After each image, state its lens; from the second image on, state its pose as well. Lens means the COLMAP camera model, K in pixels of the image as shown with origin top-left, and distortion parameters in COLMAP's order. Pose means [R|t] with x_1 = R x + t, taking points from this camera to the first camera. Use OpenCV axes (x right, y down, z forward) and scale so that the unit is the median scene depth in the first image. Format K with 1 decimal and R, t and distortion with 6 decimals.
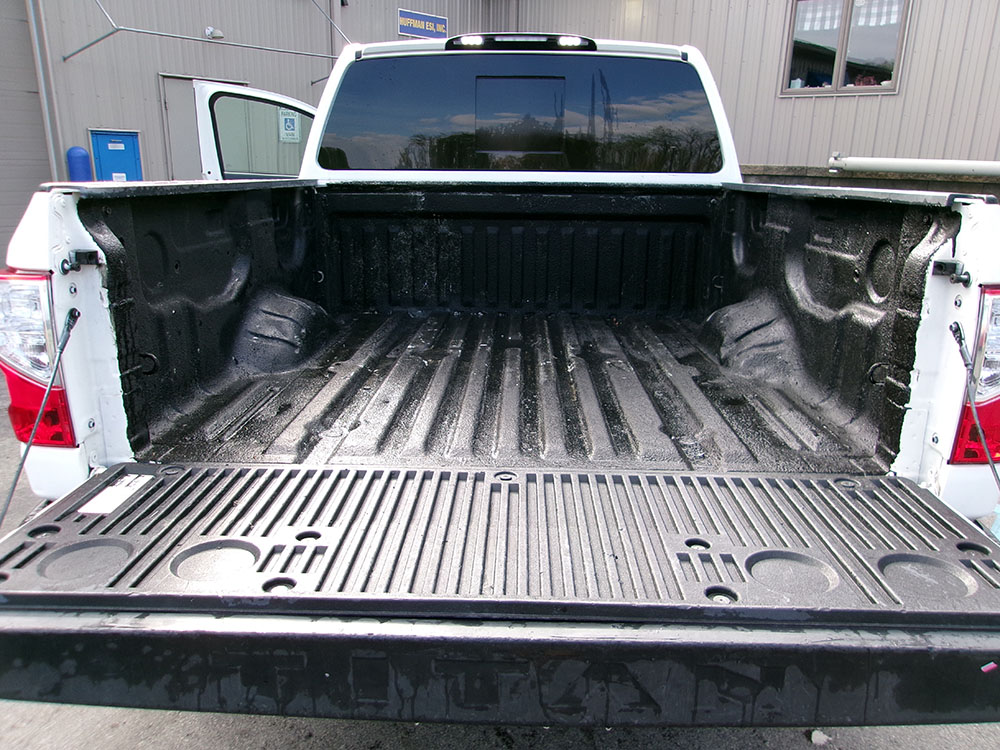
lens RADIAL K [[784.1, 0, 504.1], [0, 784.1, 376.2], [0, 0, 1]] dist [-0.037628, 0.068892]
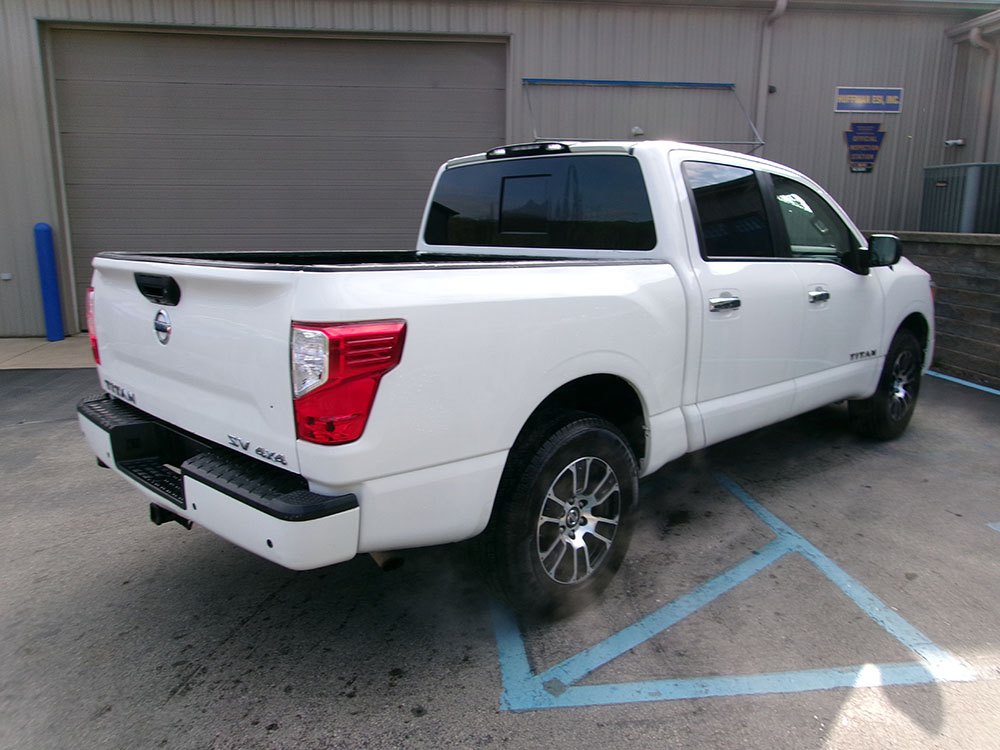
lens RADIAL K [[777.6, 0, 499.5], [0, 777.6, 378.9], [0, 0, 1]] dist [-0.008954, 0.010704]
pose [[0.724333, 0.125561, -0.677920, 0.371239], [-0.181498, 0.983321, -0.011797, -0.011269], [0.665132, 0.131586, 0.735041, 0.025592]]
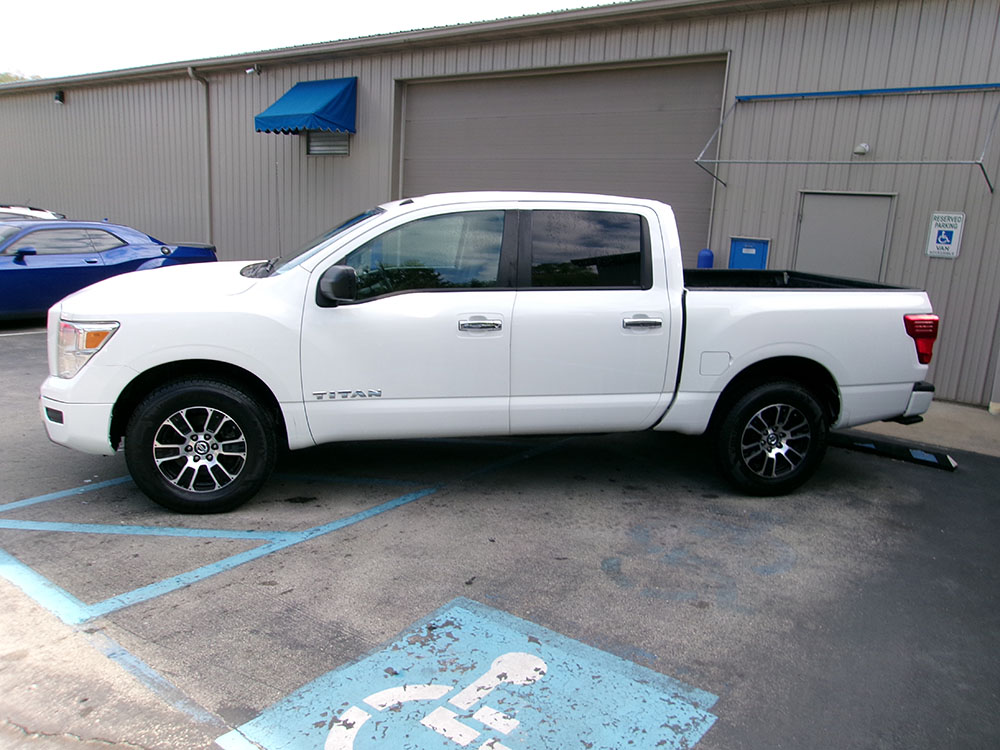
lens RADIAL K [[780.4, 0, 509.2], [0, 780.4, 375.0], [0, 0, 1]] dist [-0.033852, 0.076108]
pose [[0.052808, 0.190347, -0.980295, 0.718332], [-0.320387, 0.932999, 0.163904, -0.199724], [0.945814, 0.305419, 0.110255, 0.590743]]
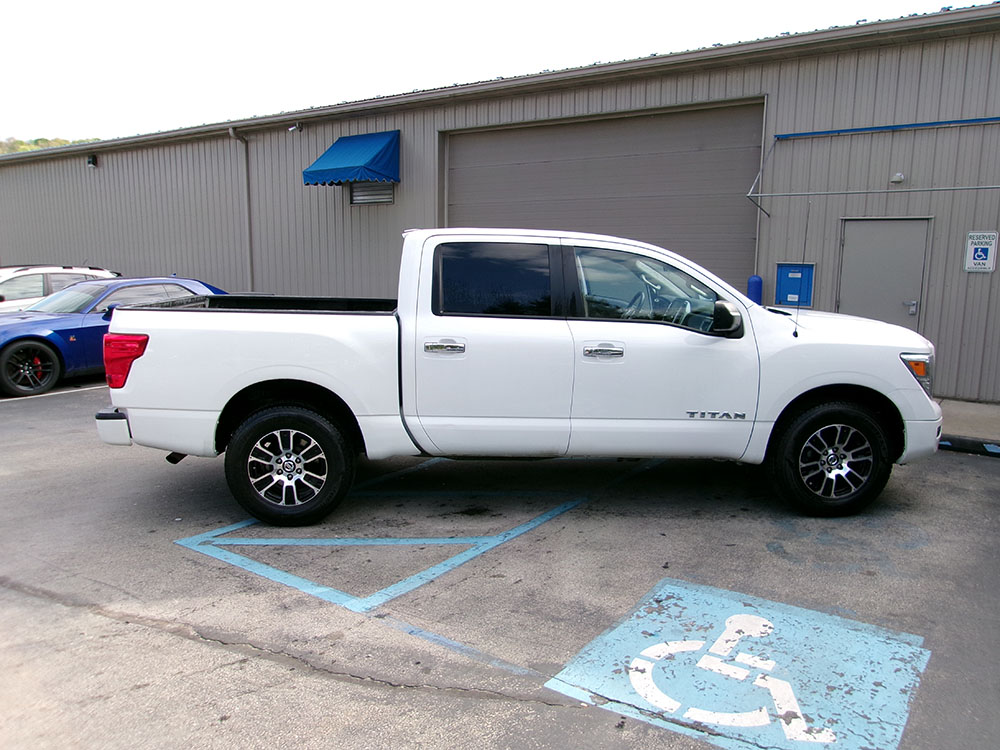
lens RADIAL K [[784.1, 0, 504.1], [0, 784.1, 376.2], [0, 0, 1]] dist [-0.037628, 0.068892]
pose [[0.078965, 0.142022, -0.986709, 0.798185], [-0.275825, 0.954270, 0.115279, -0.153932], [0.957959, 0.263056, 0.114527, 0.440658]]
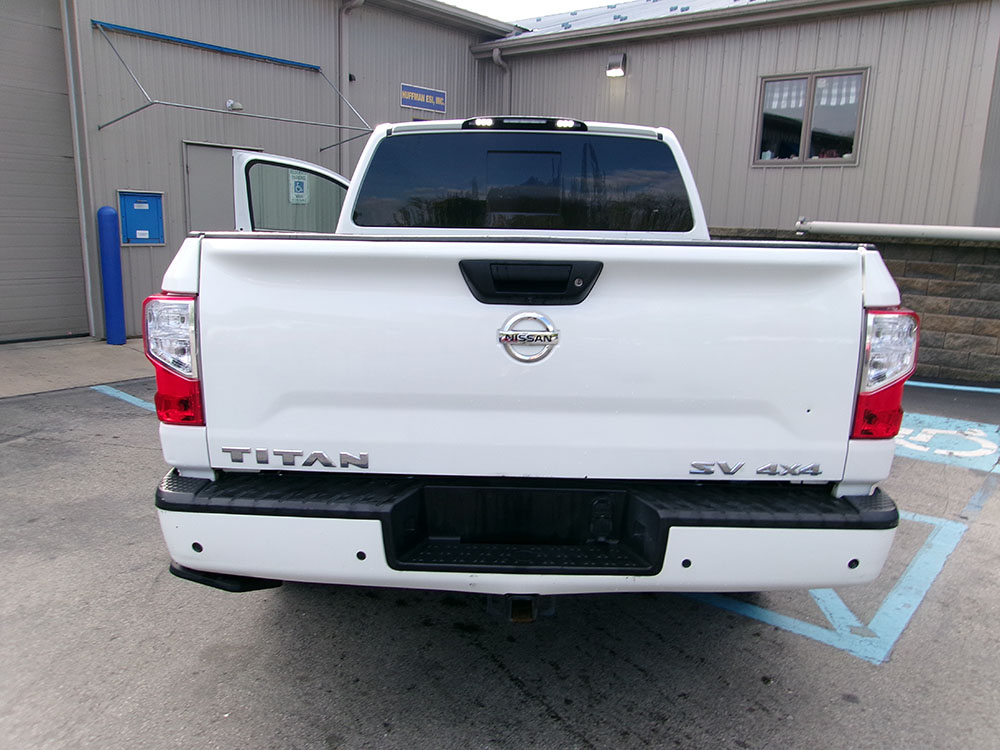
lens RADIAL K [[784.1, 0, 504.1], [0, 784.1, 376.2], [0, 0, 1]] dist [-0.037628, 0.068892]
pose [[0.999851, 0.004912, 0.016546, -0.011439], [-0.003638, 0.997091, -0.076139, 0.021447], [-0.016872, 0.076068, 0.996960, -0.070293]]
